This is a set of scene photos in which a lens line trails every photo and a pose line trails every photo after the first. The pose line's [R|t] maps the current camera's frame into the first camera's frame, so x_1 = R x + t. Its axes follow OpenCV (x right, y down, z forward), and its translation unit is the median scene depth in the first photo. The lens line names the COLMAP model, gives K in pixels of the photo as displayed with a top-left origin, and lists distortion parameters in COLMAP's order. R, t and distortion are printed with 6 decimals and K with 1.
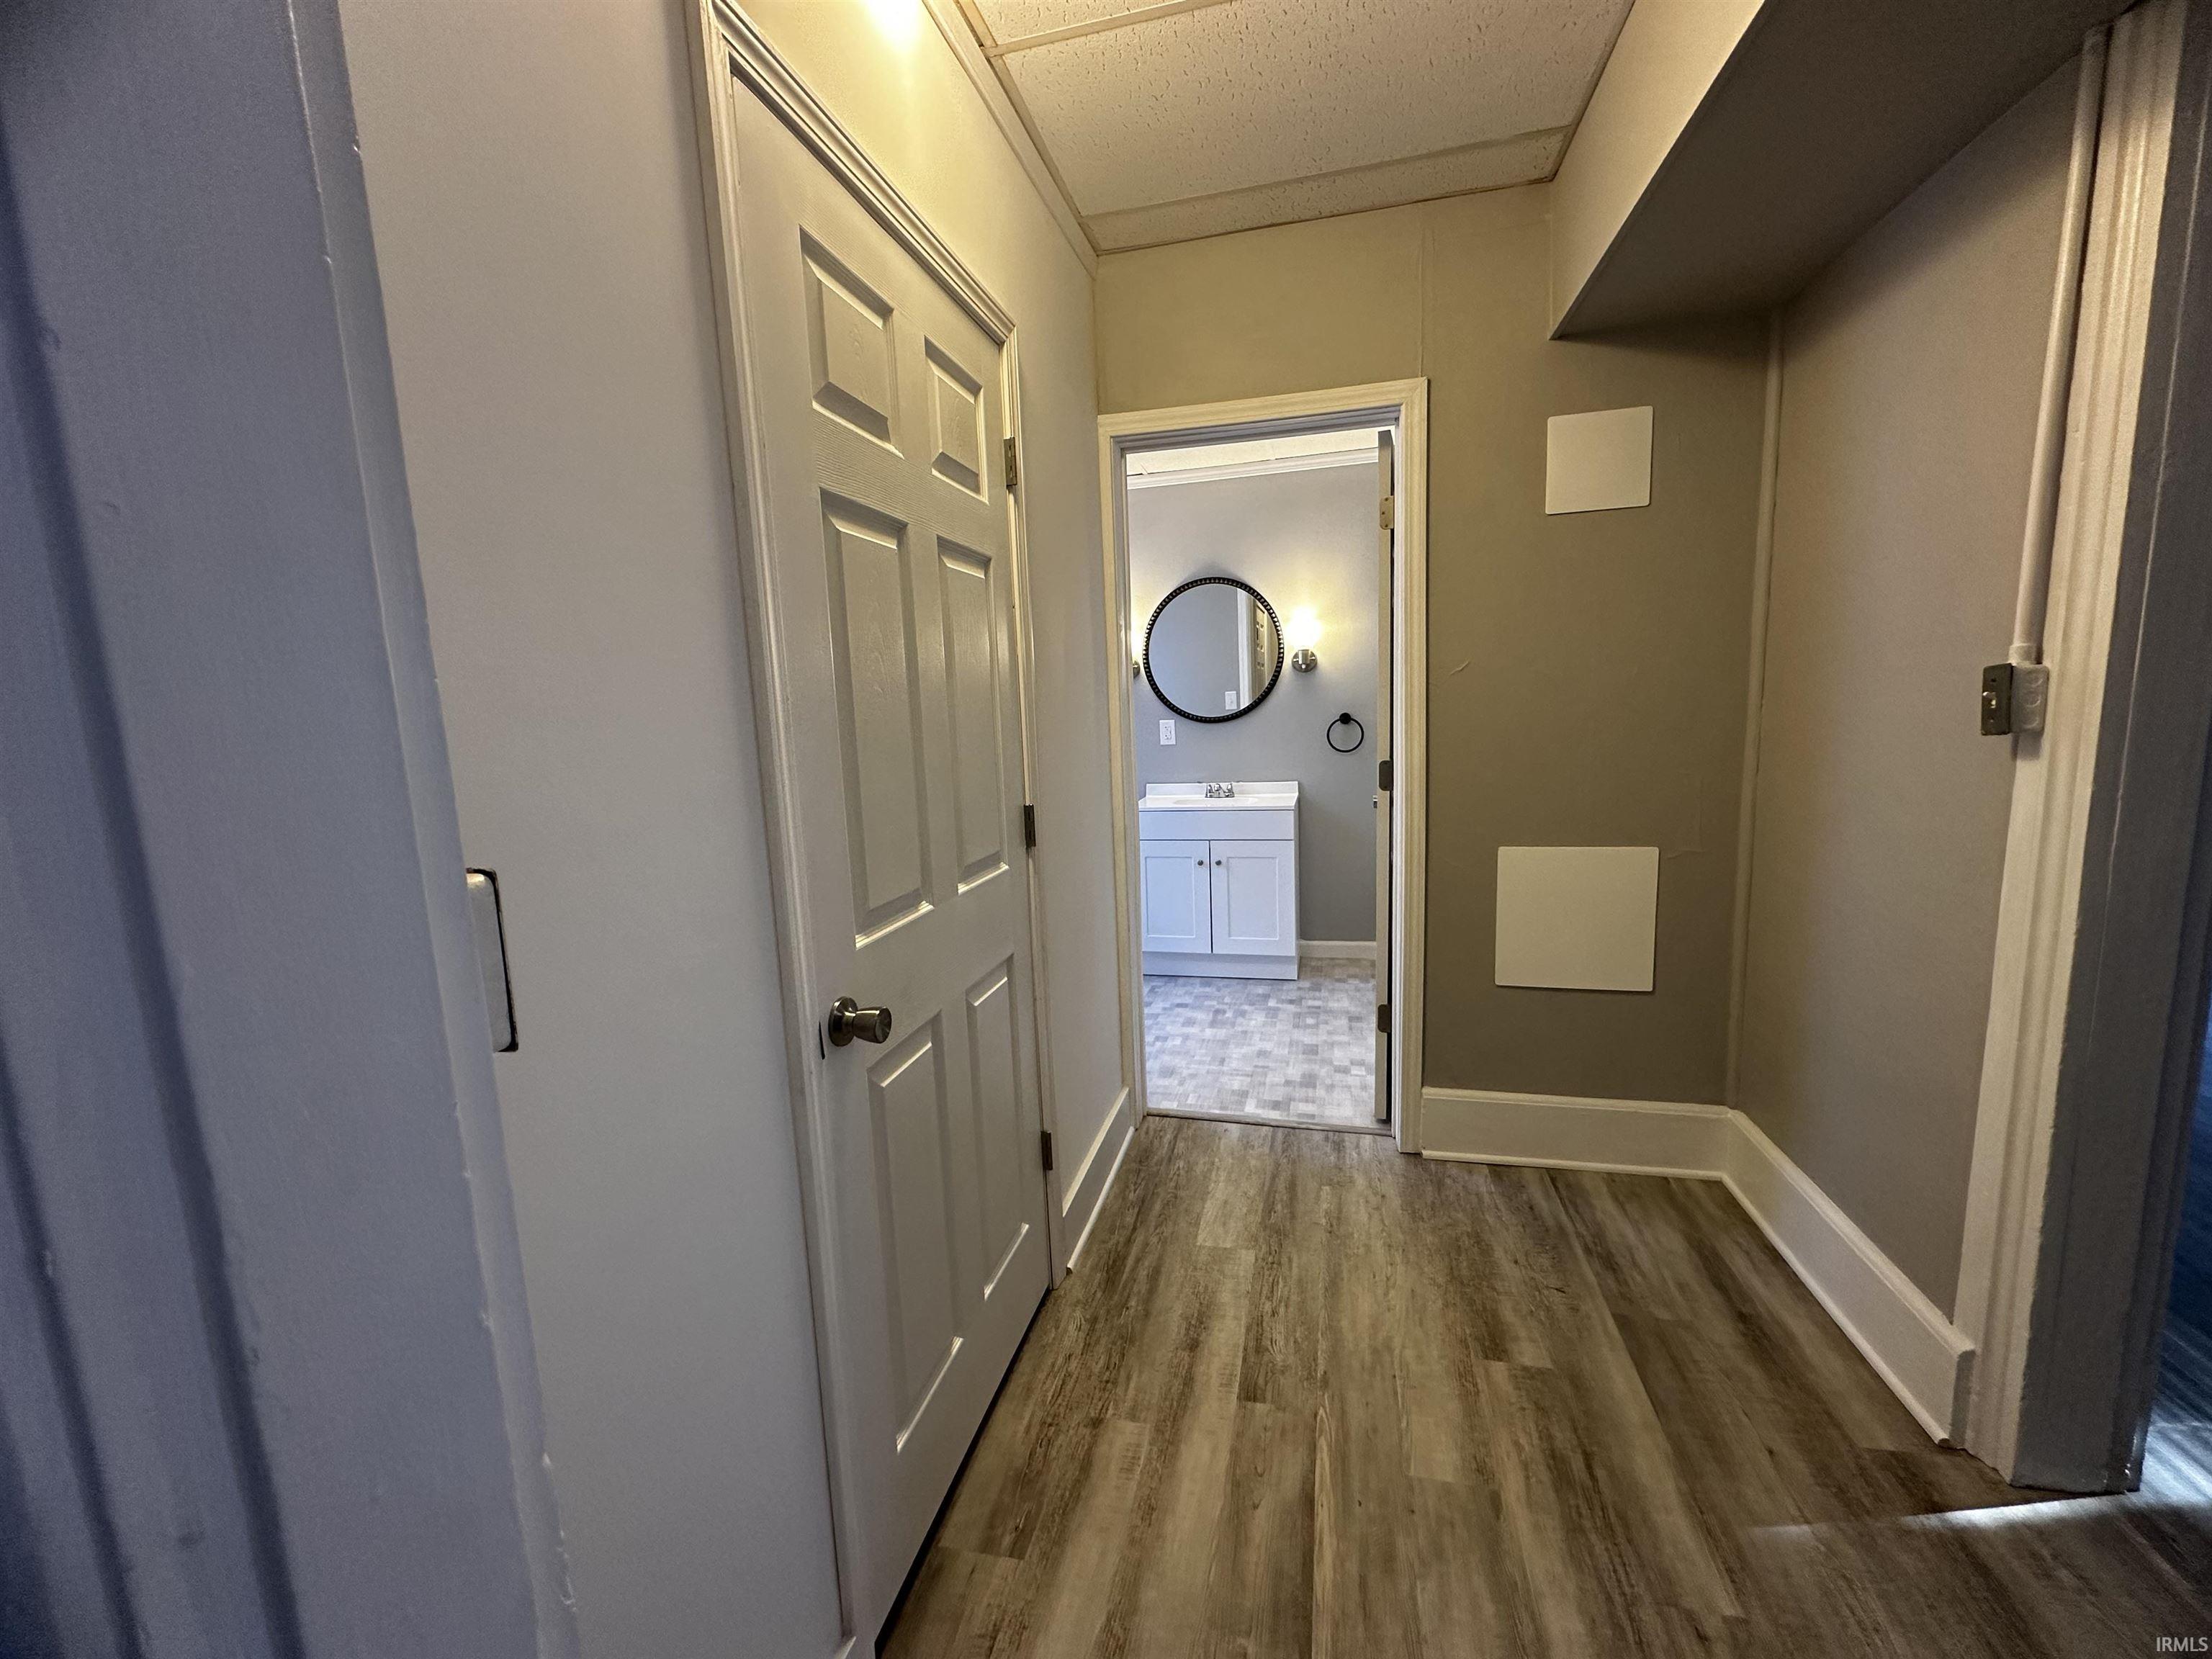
lens RADIAL K [[884.1, 0, 1106.0], [0, 884.1, 829.5], [0, 0, 1]] dist [0.001610, -0.000152]
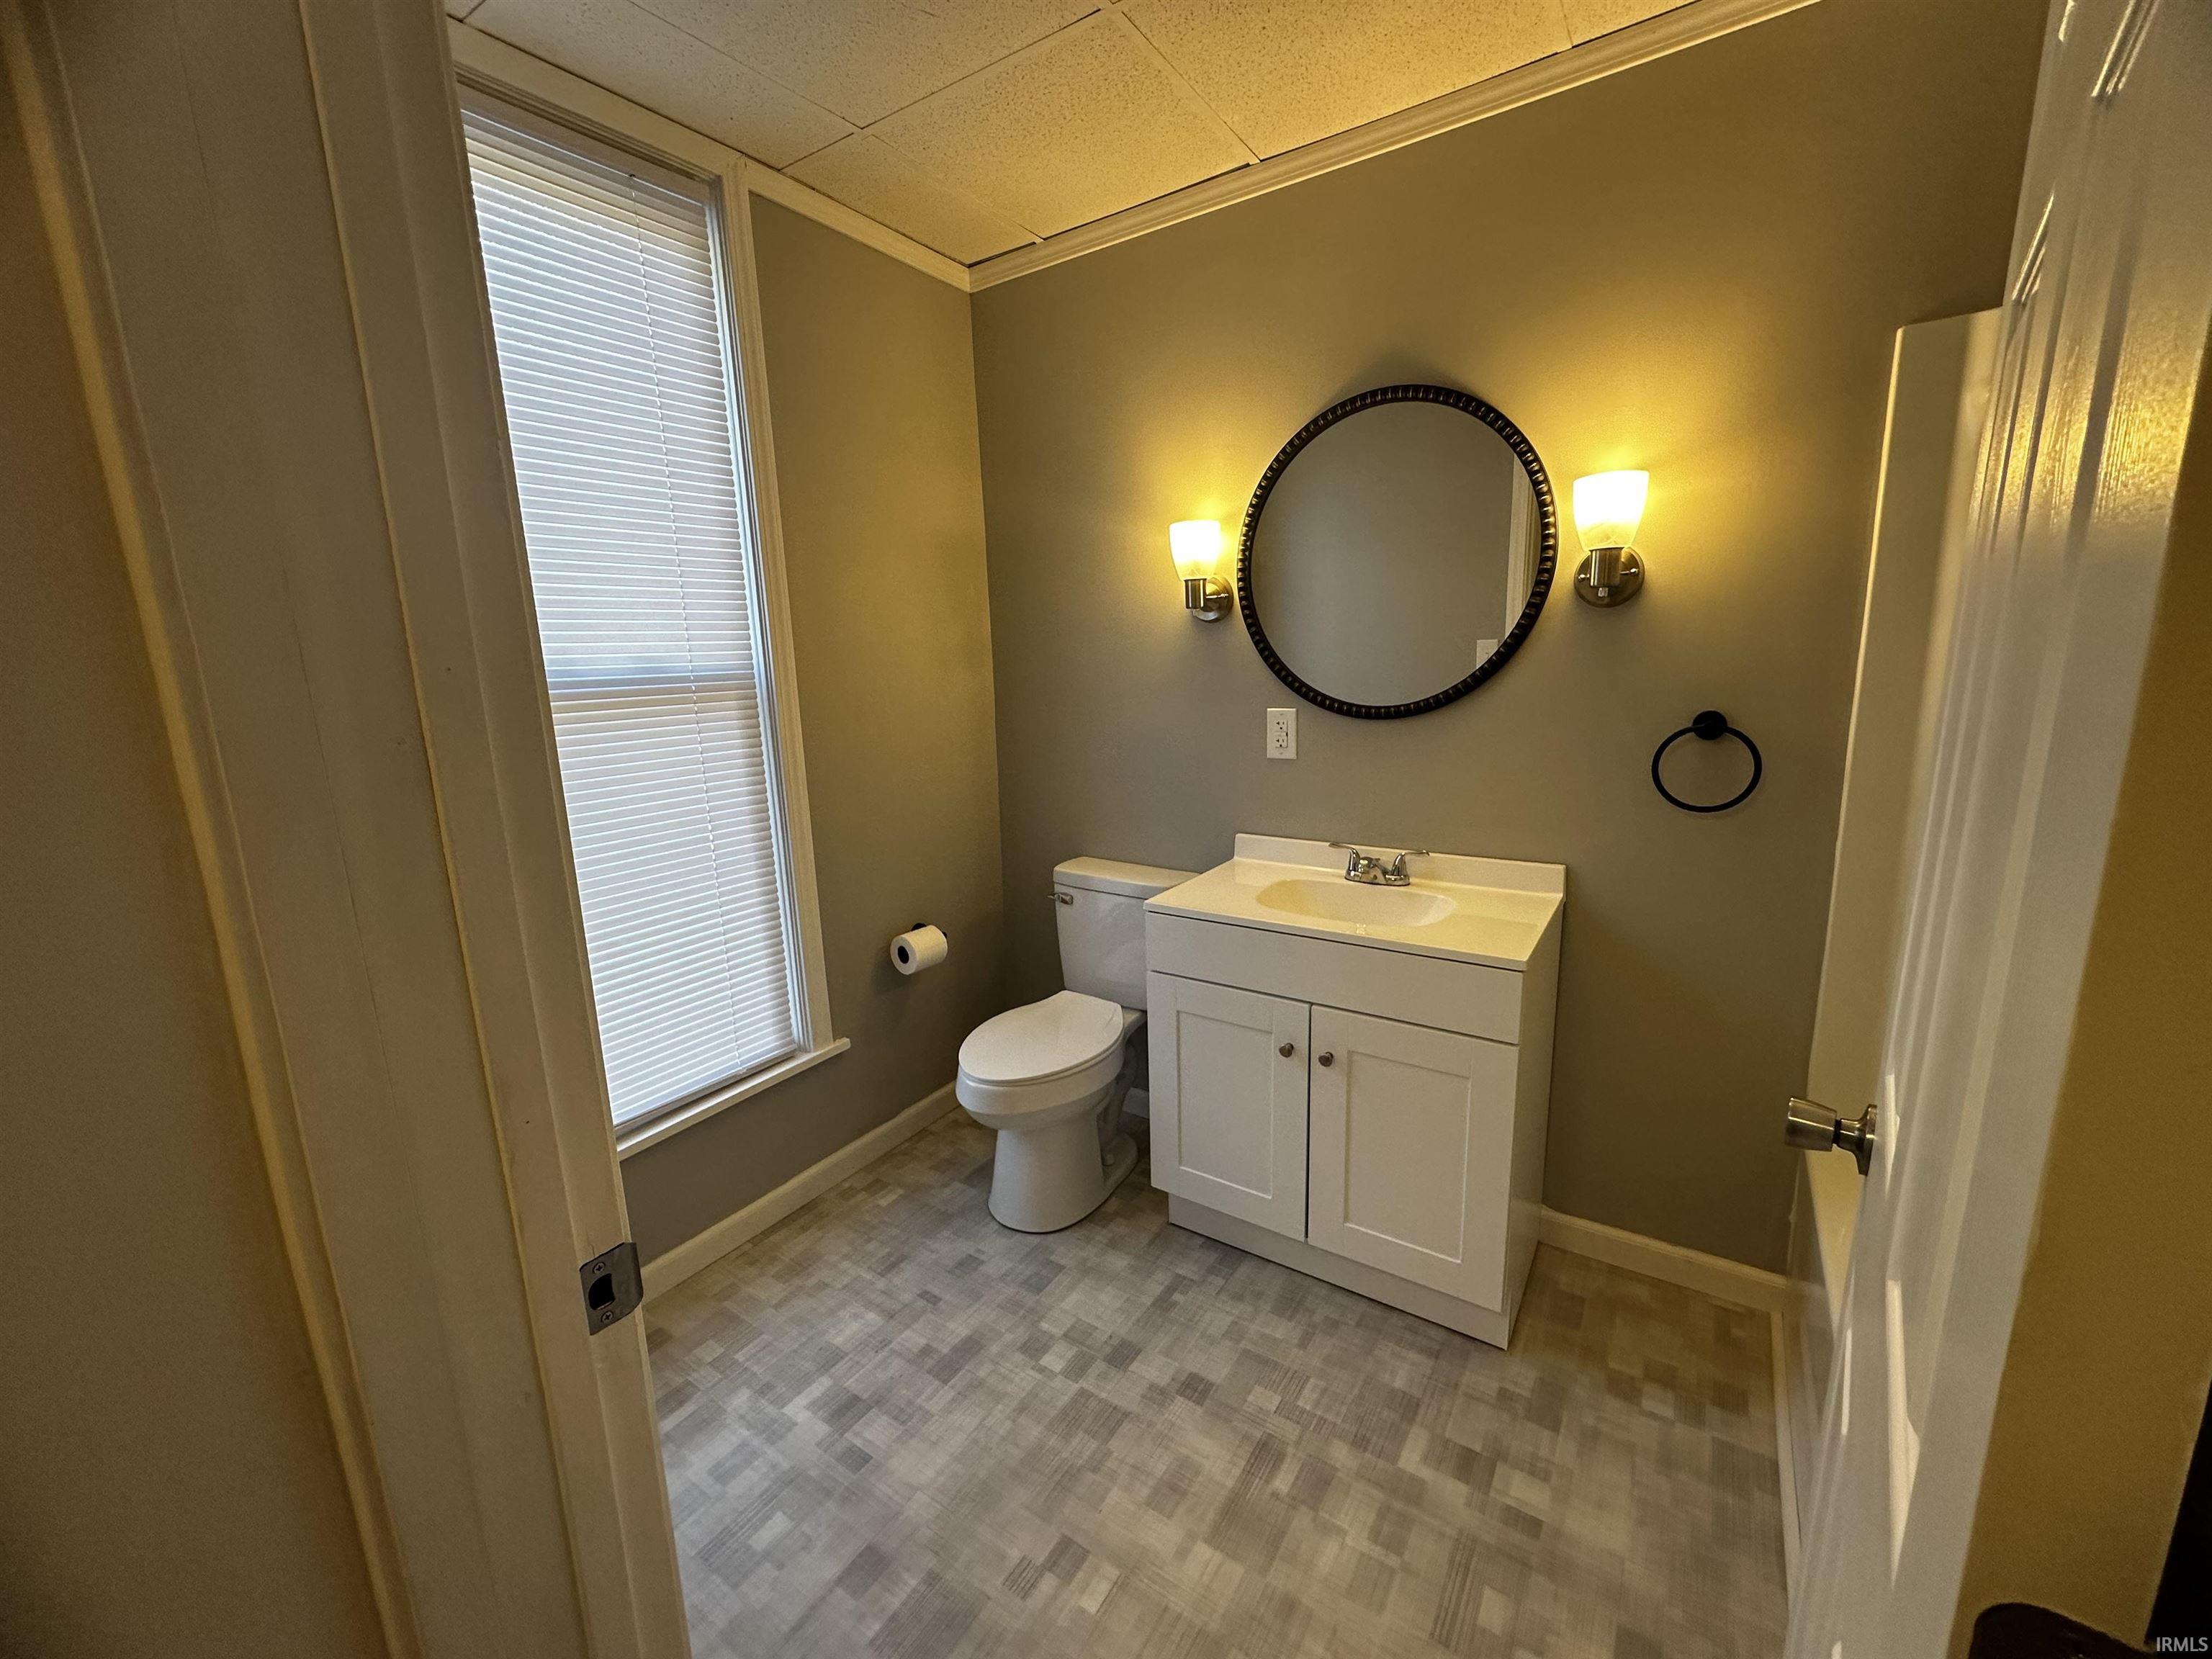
lens RADIAL K [[877.1, 0, 1106.0], [0, 877.1, 829.5], [0, 0, 1]] dist [-0.003233, -0.000453]
pose [[0.942086, 0.076881, -0.326441, 0.156562], [-0.052325, 0.995145, 0.083363, -0.102896], [0.331265, -0.061455, 0.941534, 0.571413]]
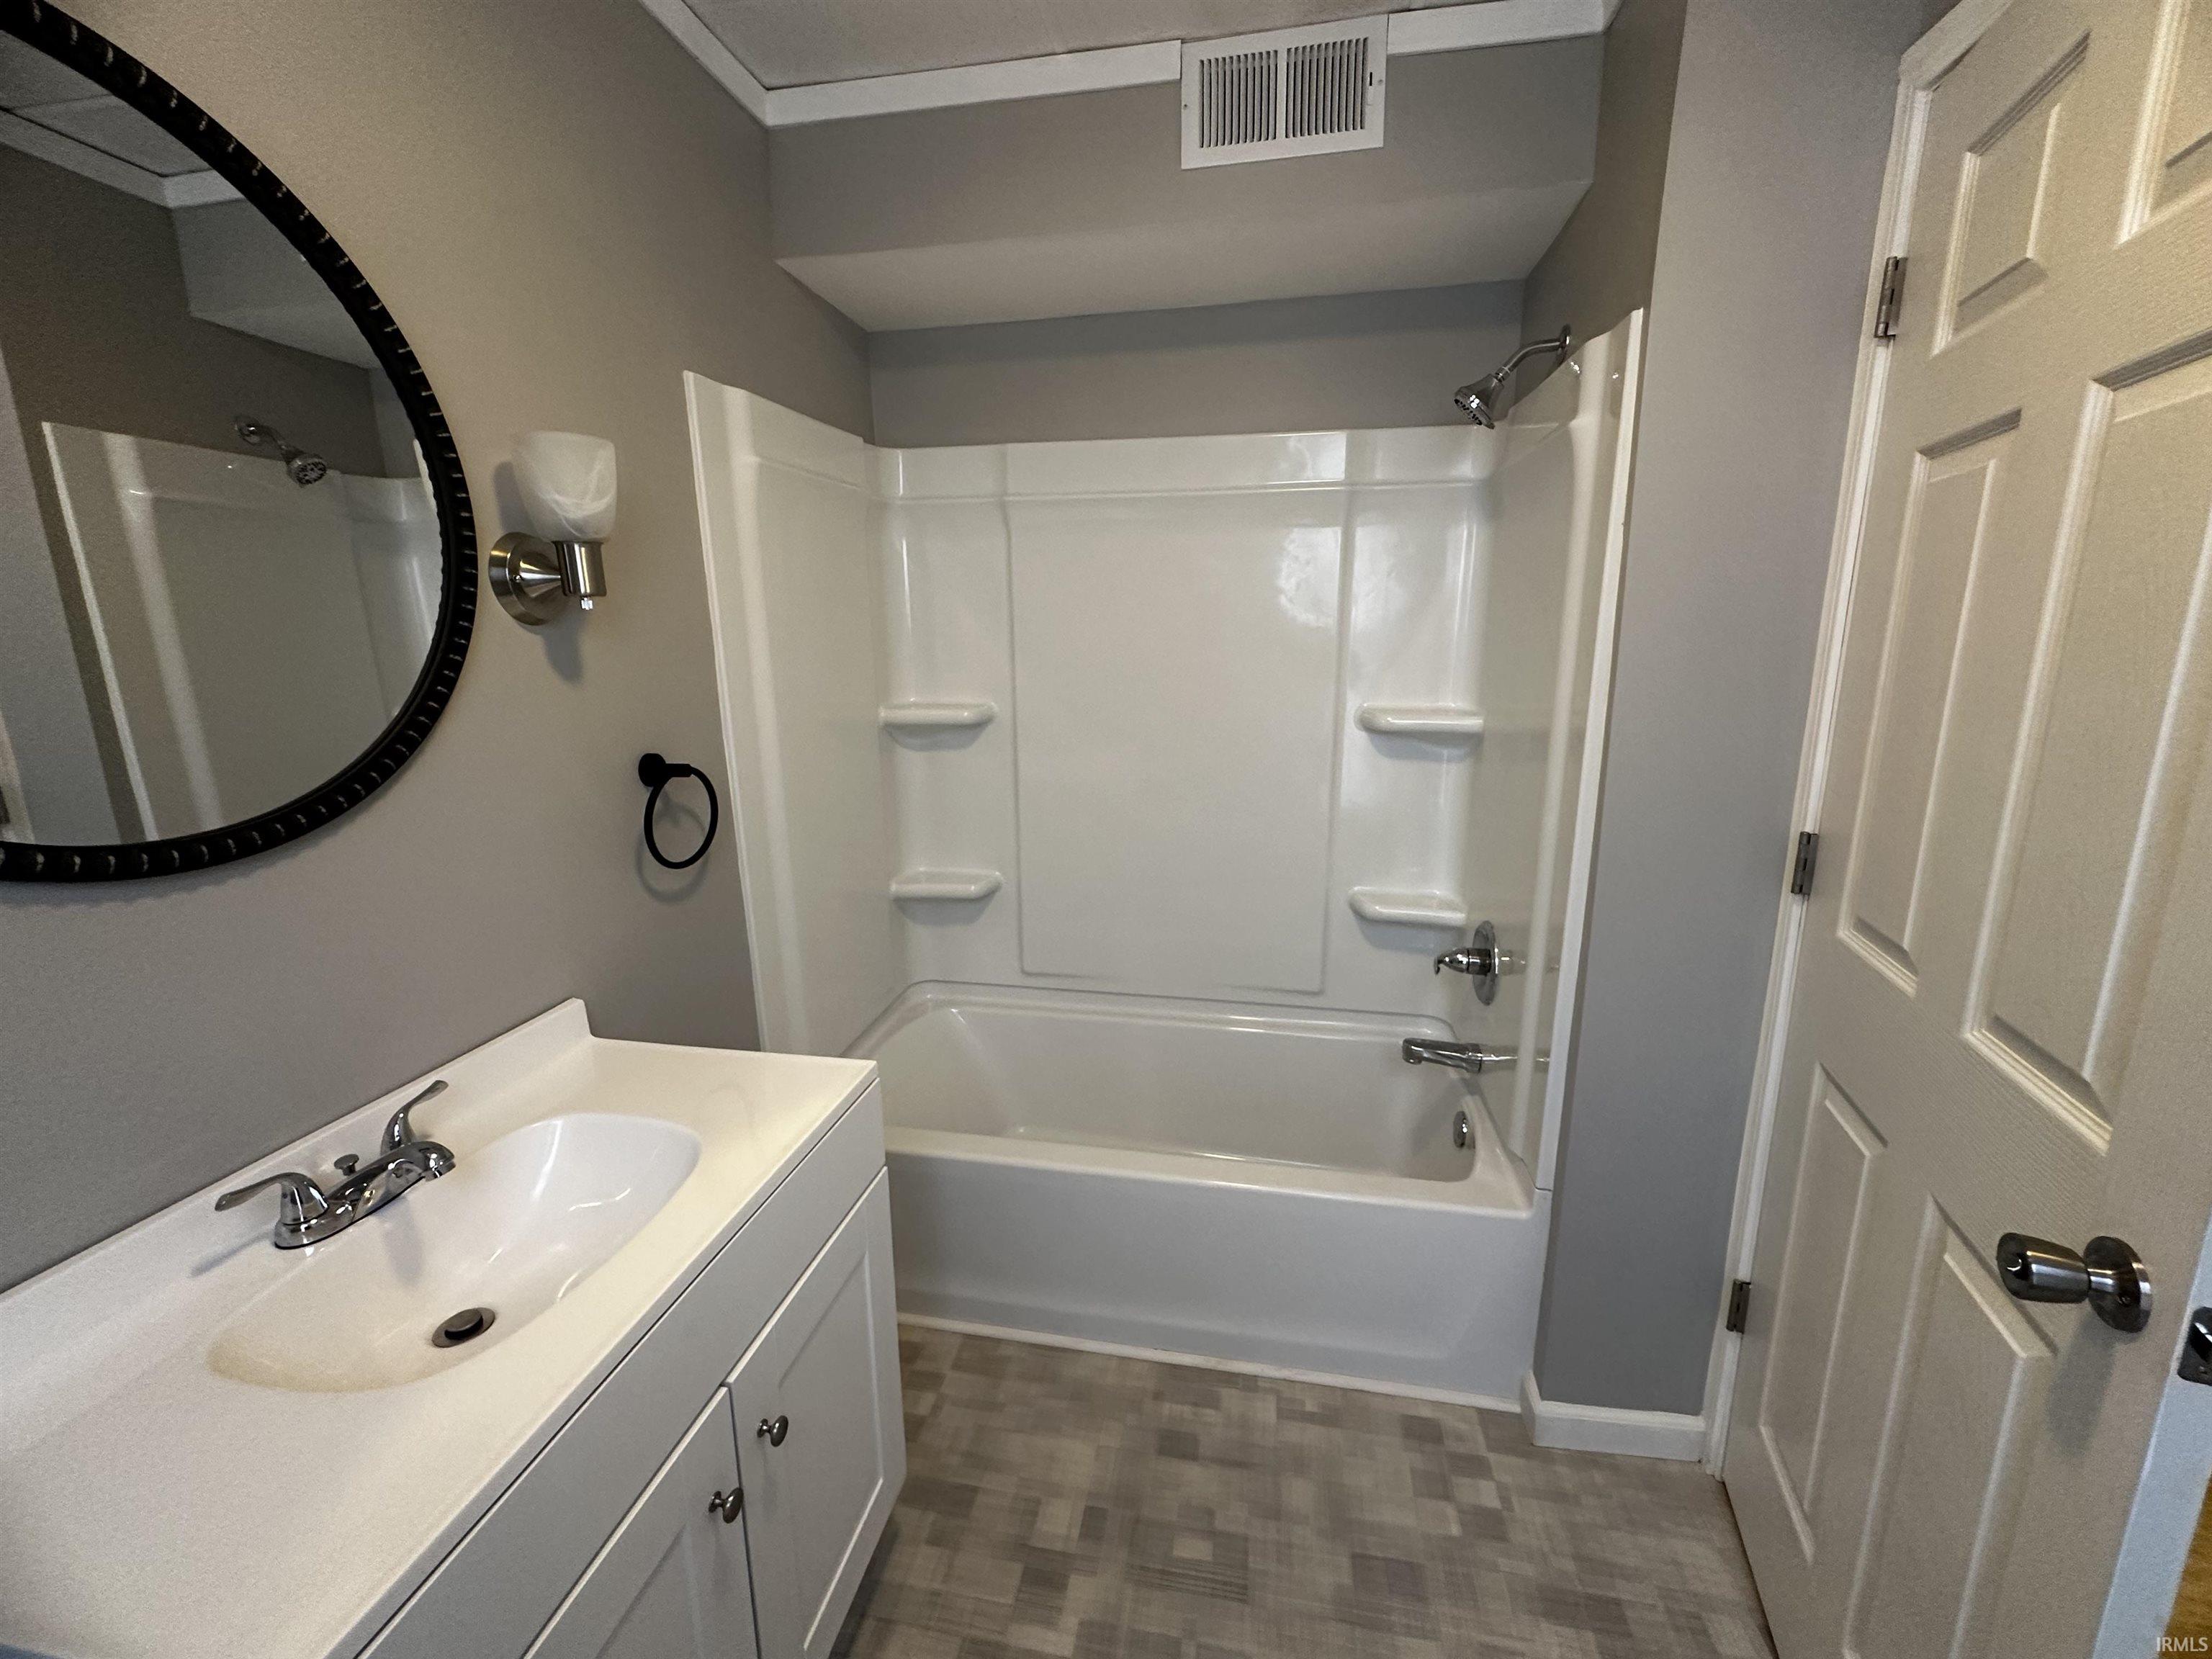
lens RADIAL K [[884.1, 0, 1106.0], [0, 884.1, 829.5], [0, 0, 1]] dist [0.001610, -0.000152]
pose [[-0.074188, -0.158685, 0.984538, -0.086347], [0.152952, 0.973767, 0.168474, -0.143217], [-0.985445, 0.163086, -0.047970, 0.897604]]
